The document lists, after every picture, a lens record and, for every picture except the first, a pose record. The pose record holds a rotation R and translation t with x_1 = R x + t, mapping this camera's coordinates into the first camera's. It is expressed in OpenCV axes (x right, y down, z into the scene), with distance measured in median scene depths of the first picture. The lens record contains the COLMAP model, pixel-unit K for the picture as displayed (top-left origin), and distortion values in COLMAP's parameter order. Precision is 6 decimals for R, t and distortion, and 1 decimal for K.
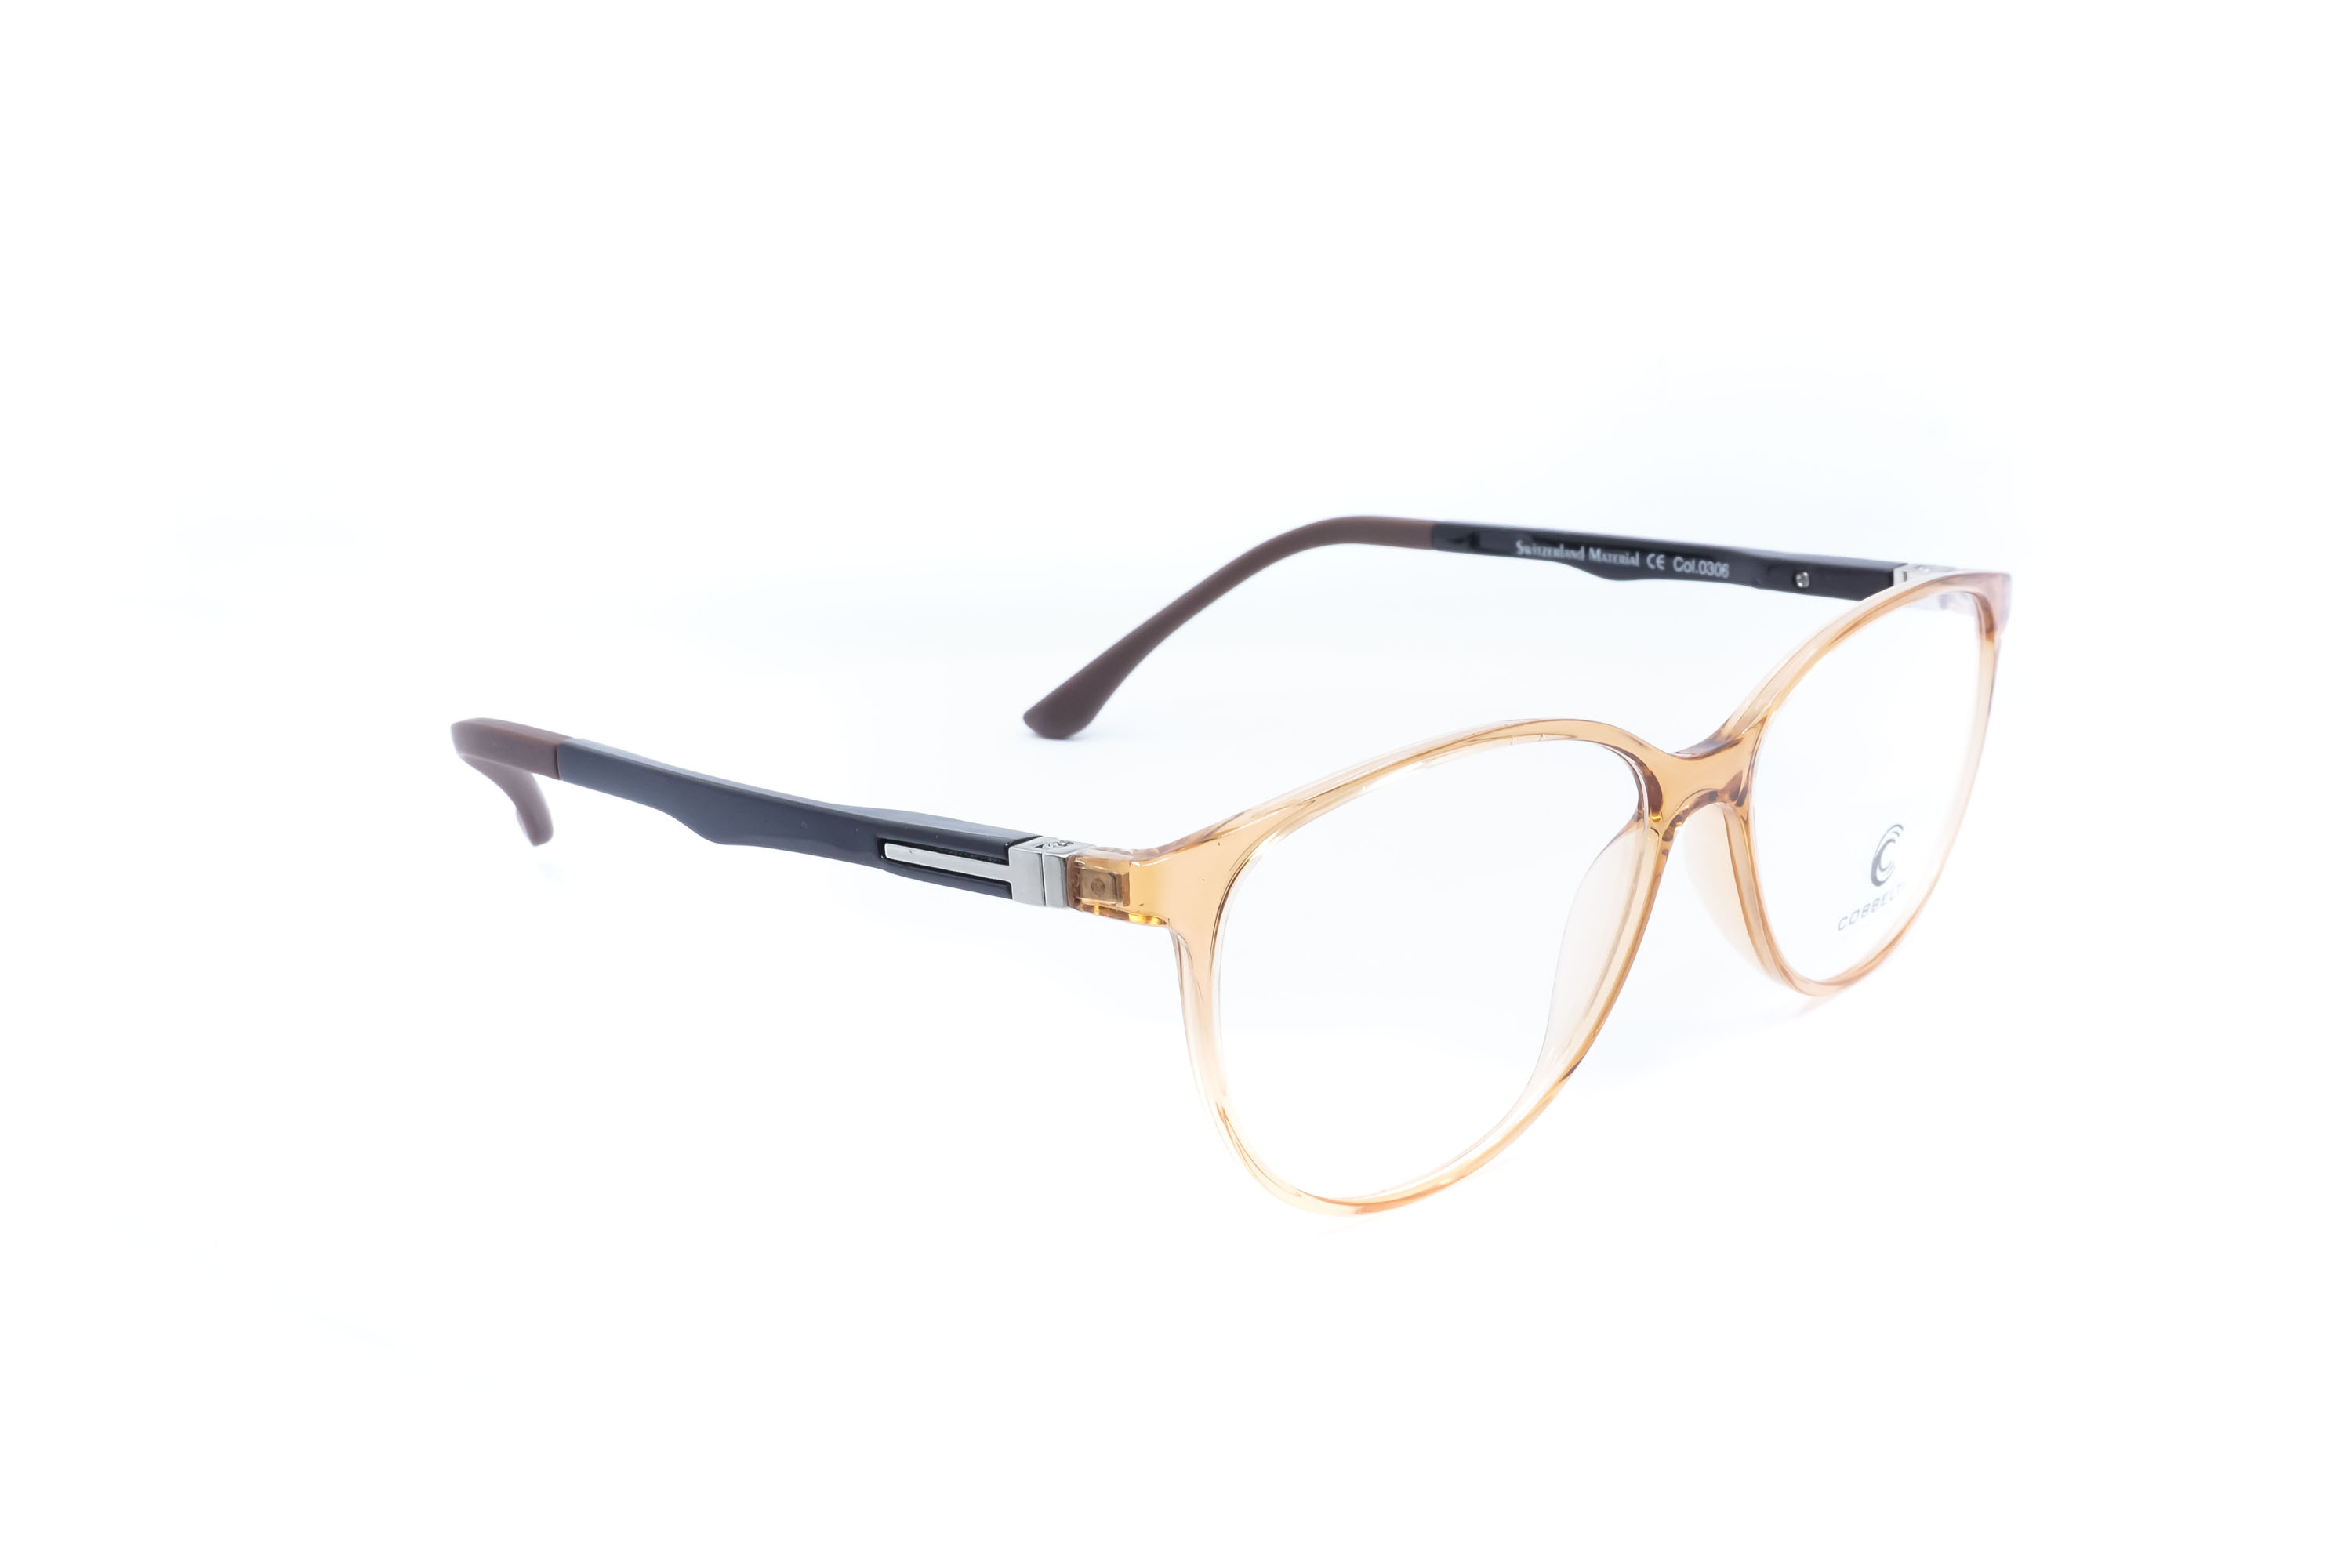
lens RADIAL K [[2479.1, 0, 1180.5], [0, 2479.1, 773.0], [0, 0, 1]] dist [-0.006163, 0.000000]
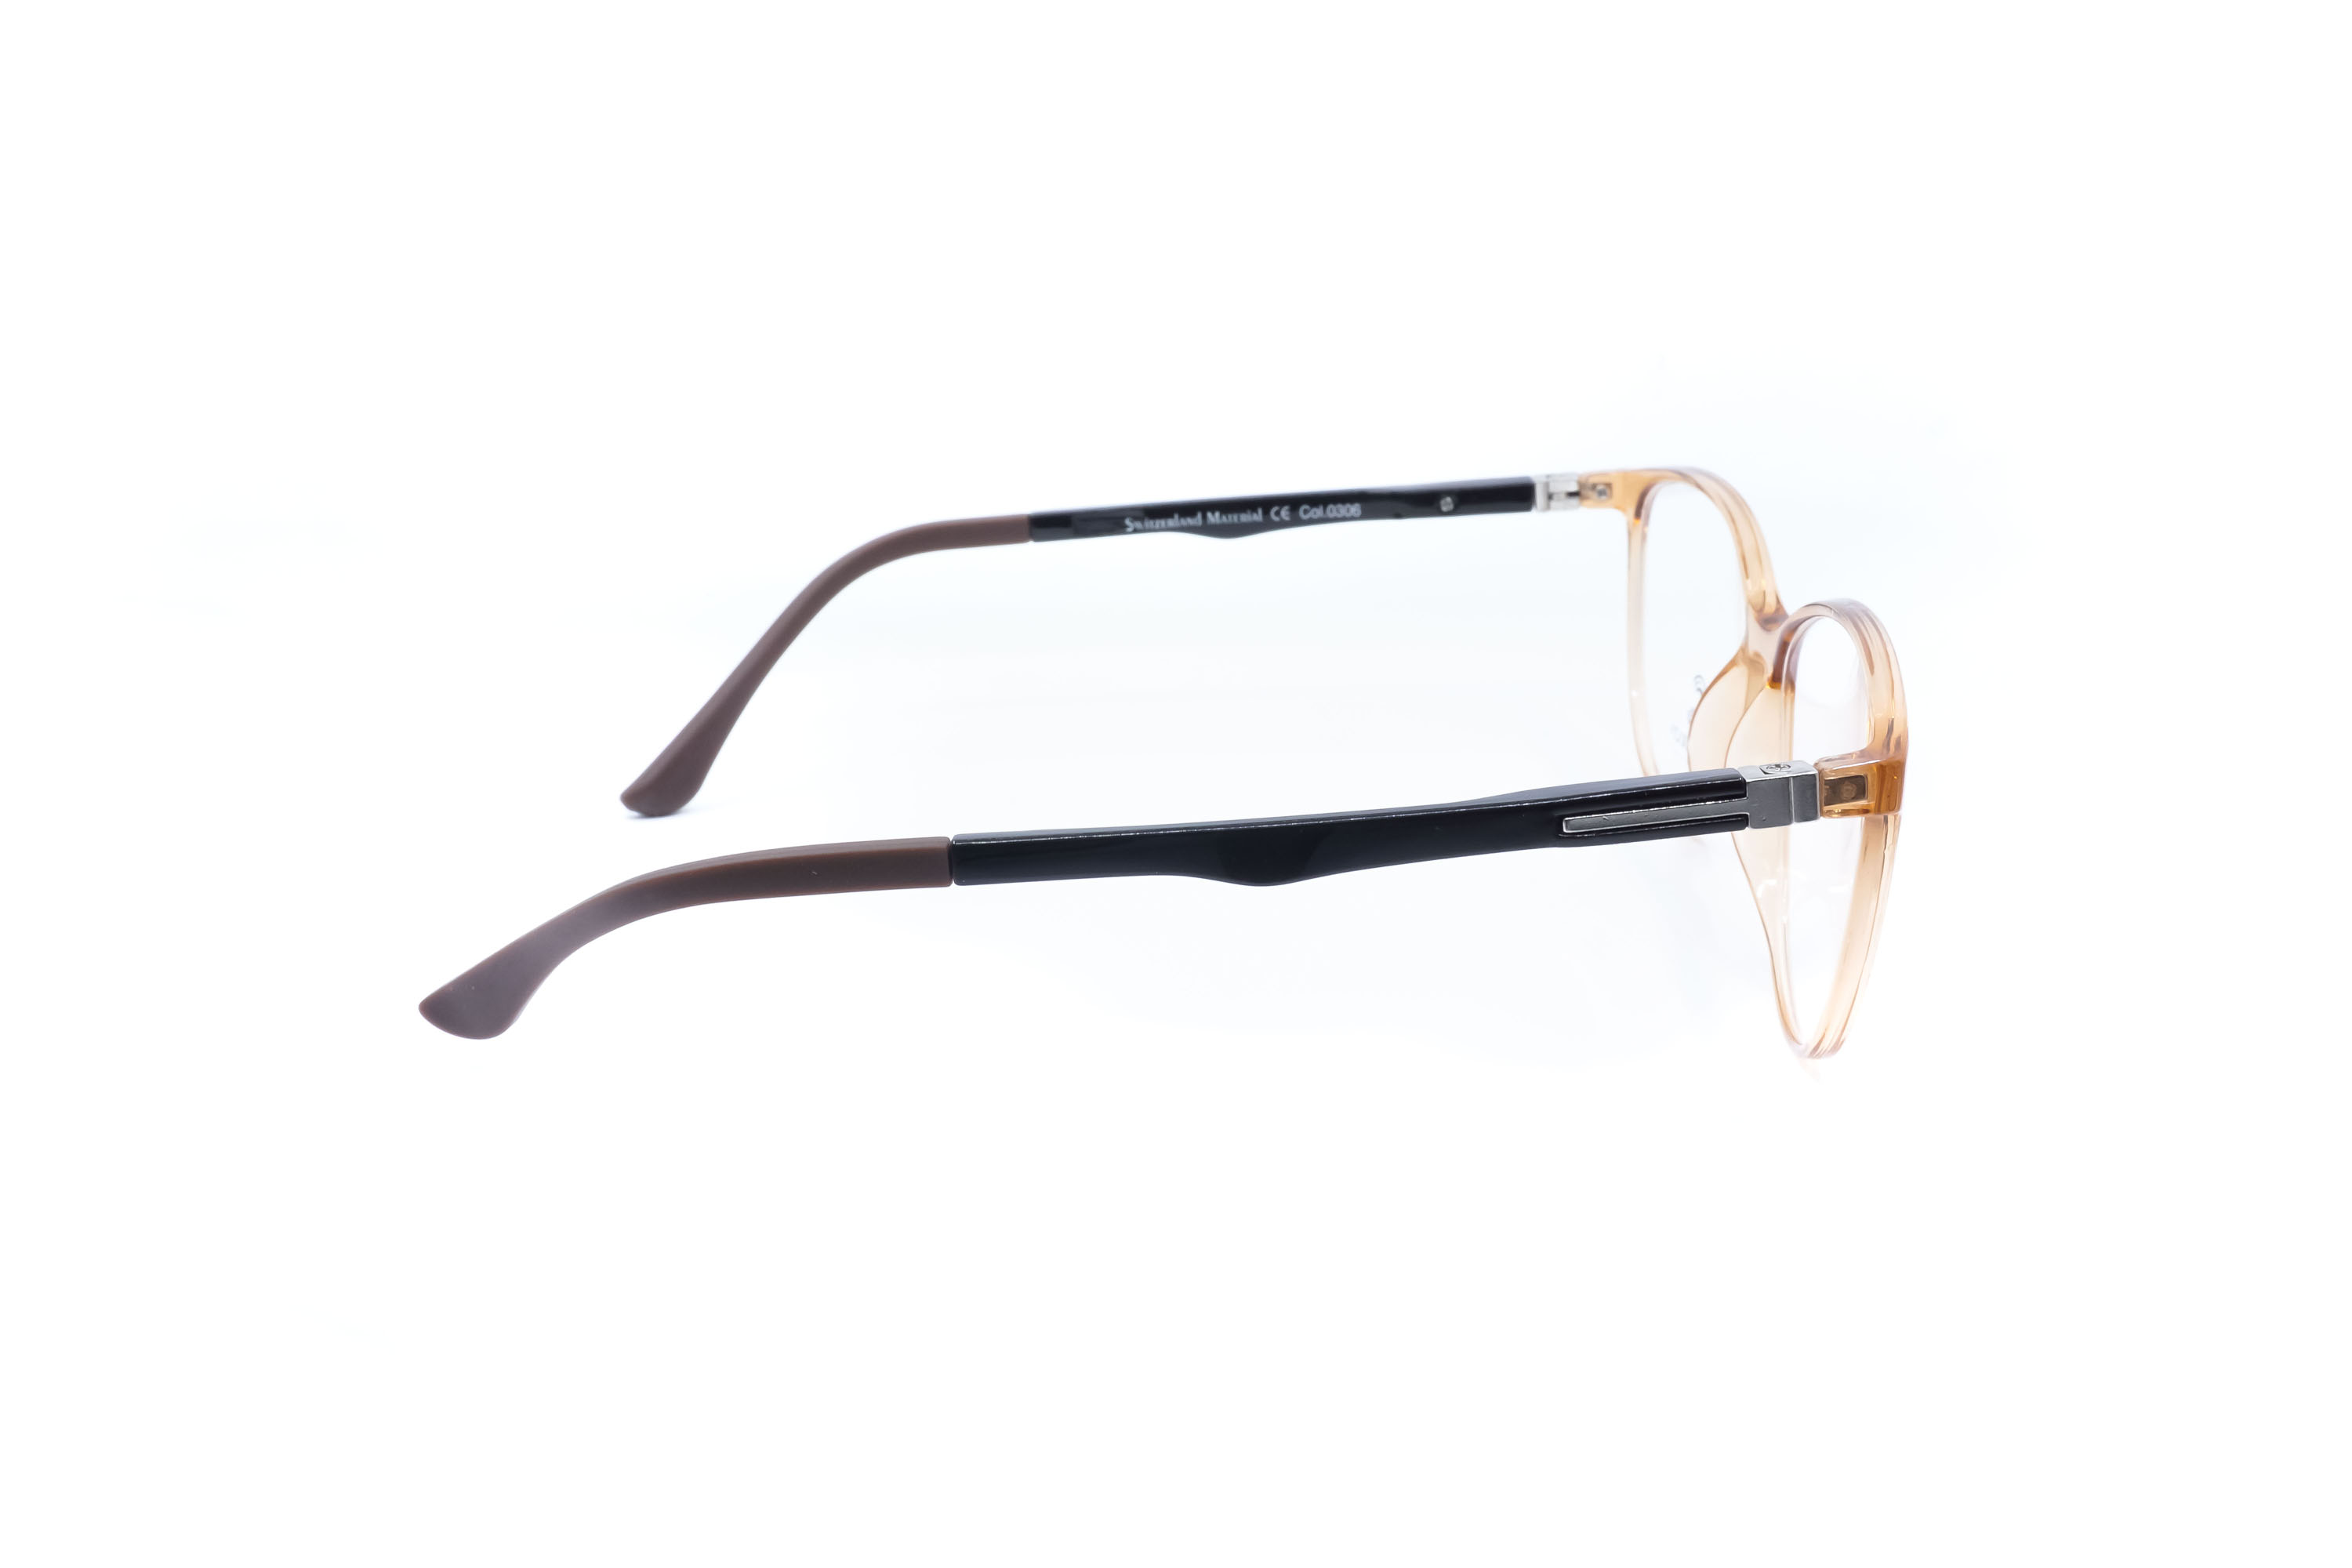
lens RADIAL K [[2479.1, 0, 1171.2], [0, 2479.1, 786.6], [0, 0, 1]] dist [-0.006163, 0.000000]
pose [[0.710824, -0.215641, 0.669498, -0.644908], [0.214063, 0.973016, 0.086126, -0.076525], [-0.670004, 0.082094, 0.737804, 0.237053]]
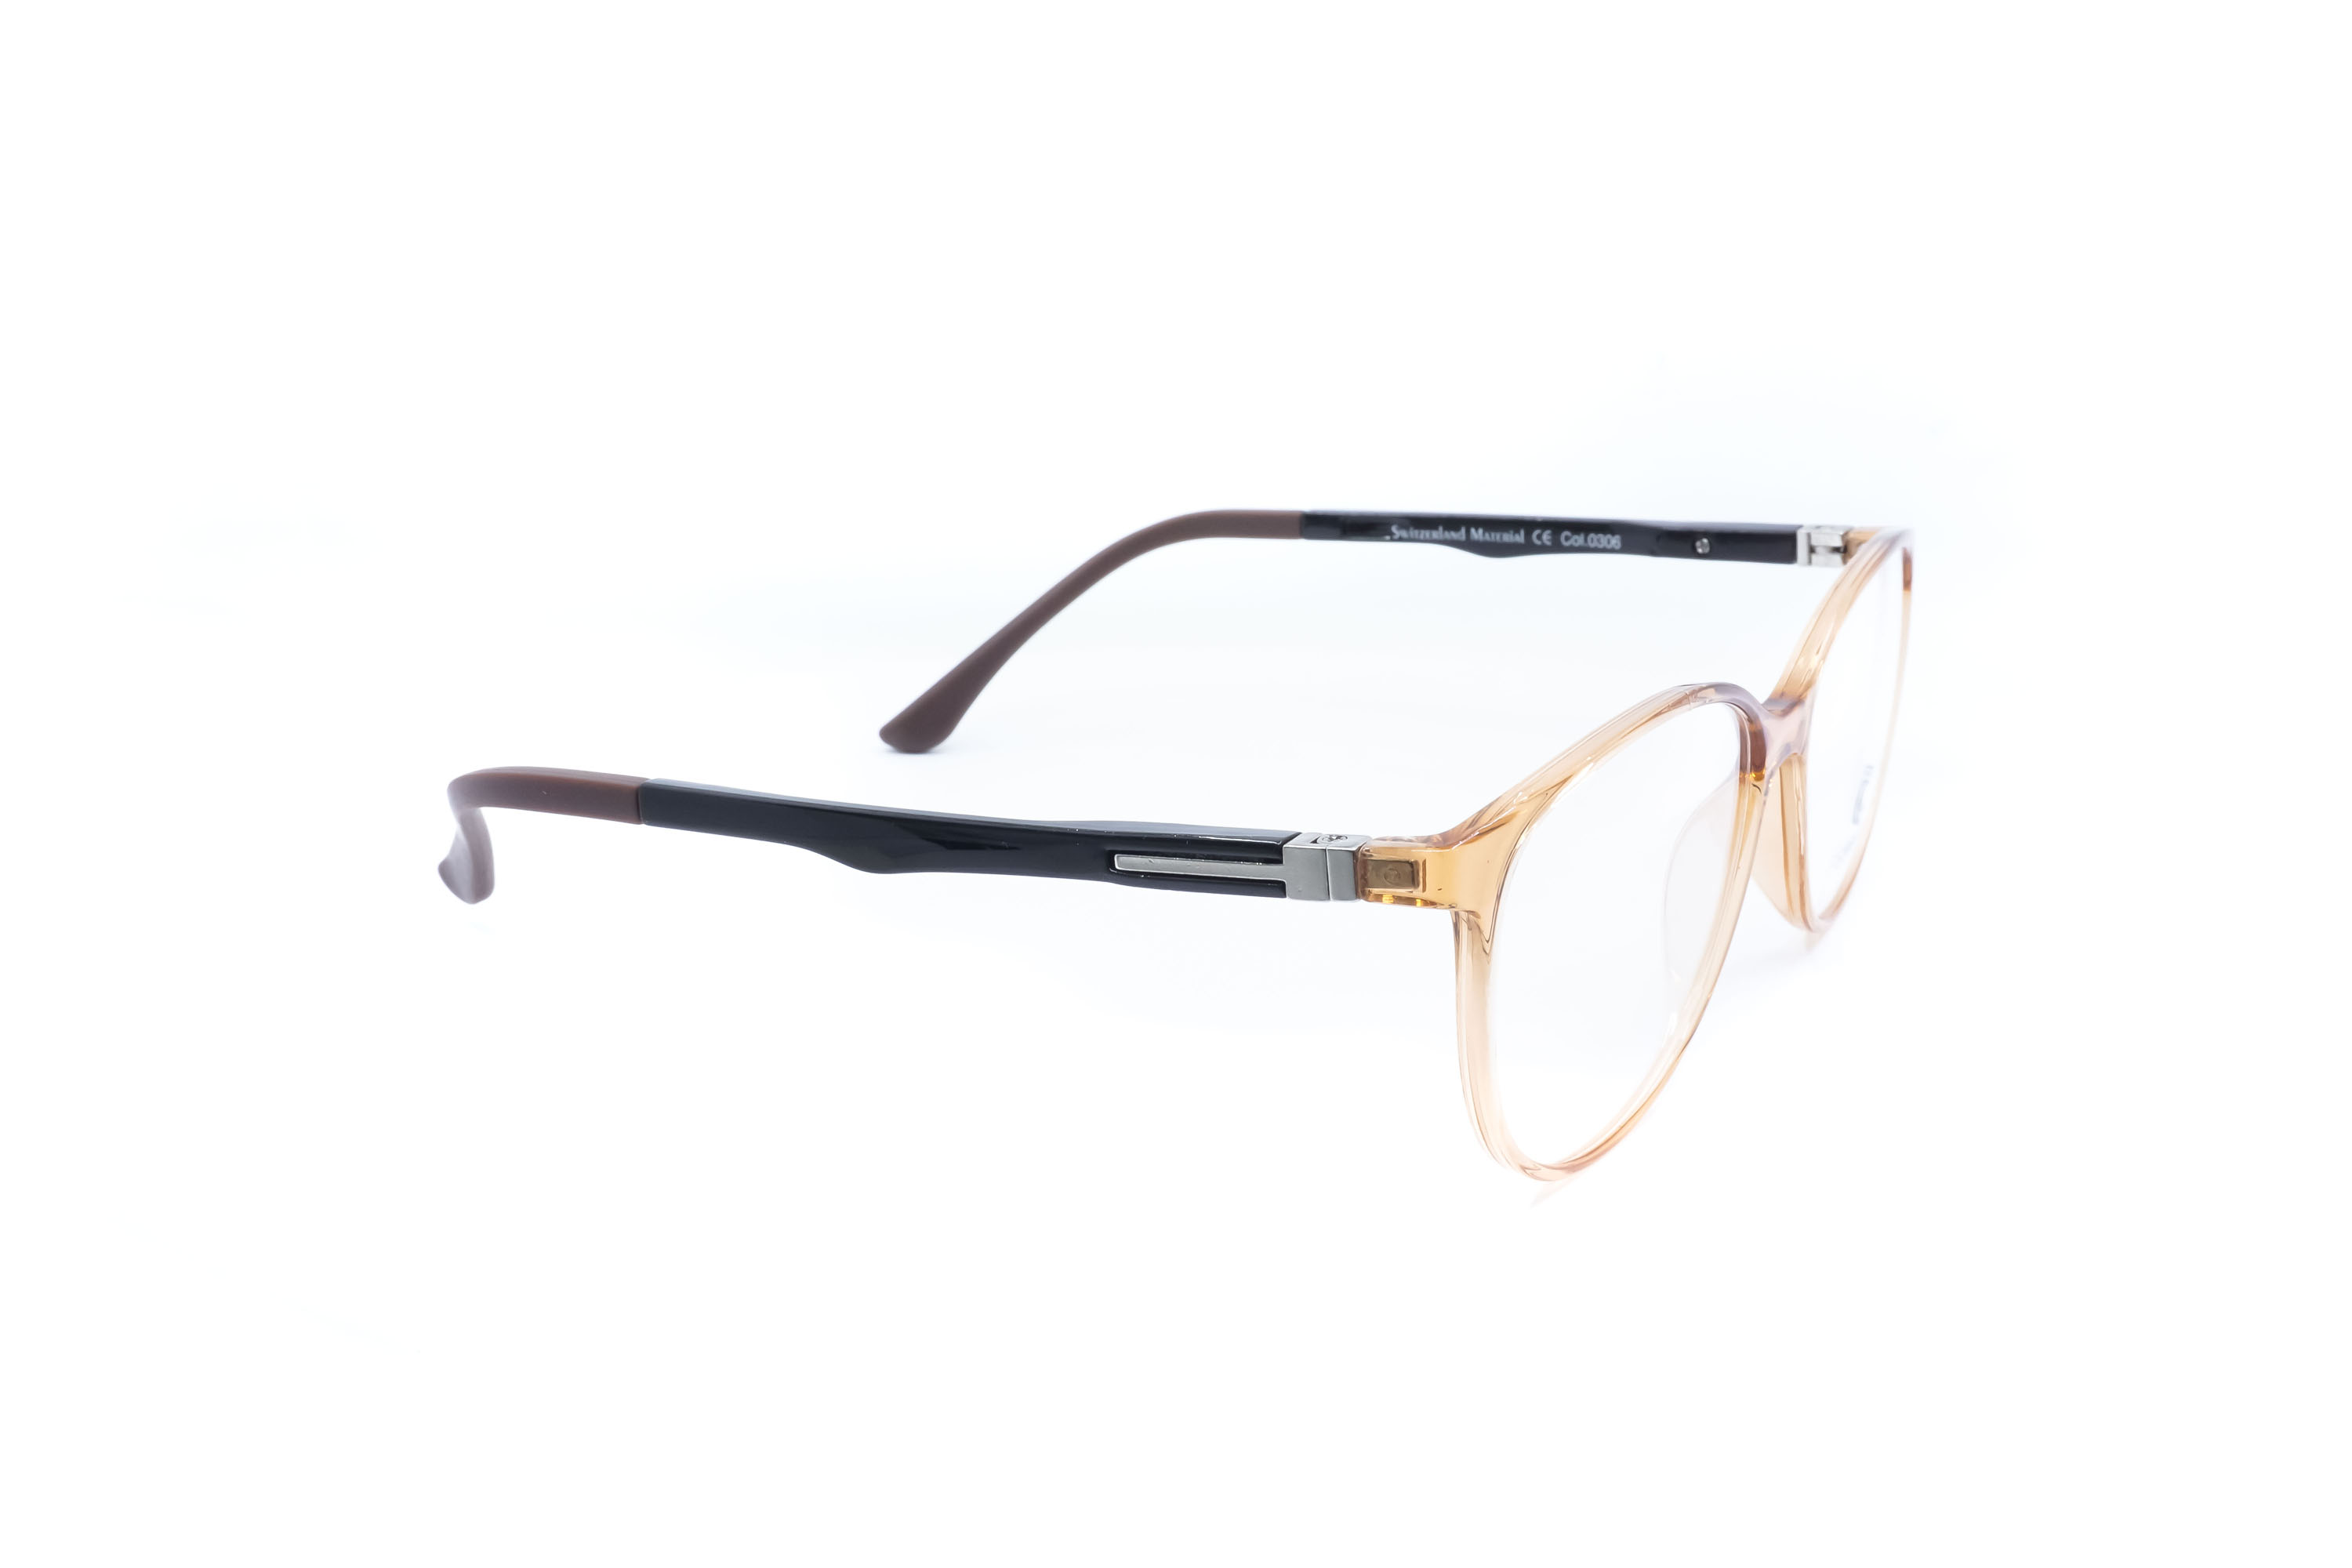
lens RADIAL K [[2479.1, 0, 1181.3], [0, 2479.1, 792.2], [0, 0, 1]] dist [-0.006163, 0.000000]
pose [[0.966742, -0.079144, 0.243199, -0.230191], [0.077522, 0.996858, 0.016247, -0.007335], [-0.243720, 0.003146, 0.969840, 0.024245]]
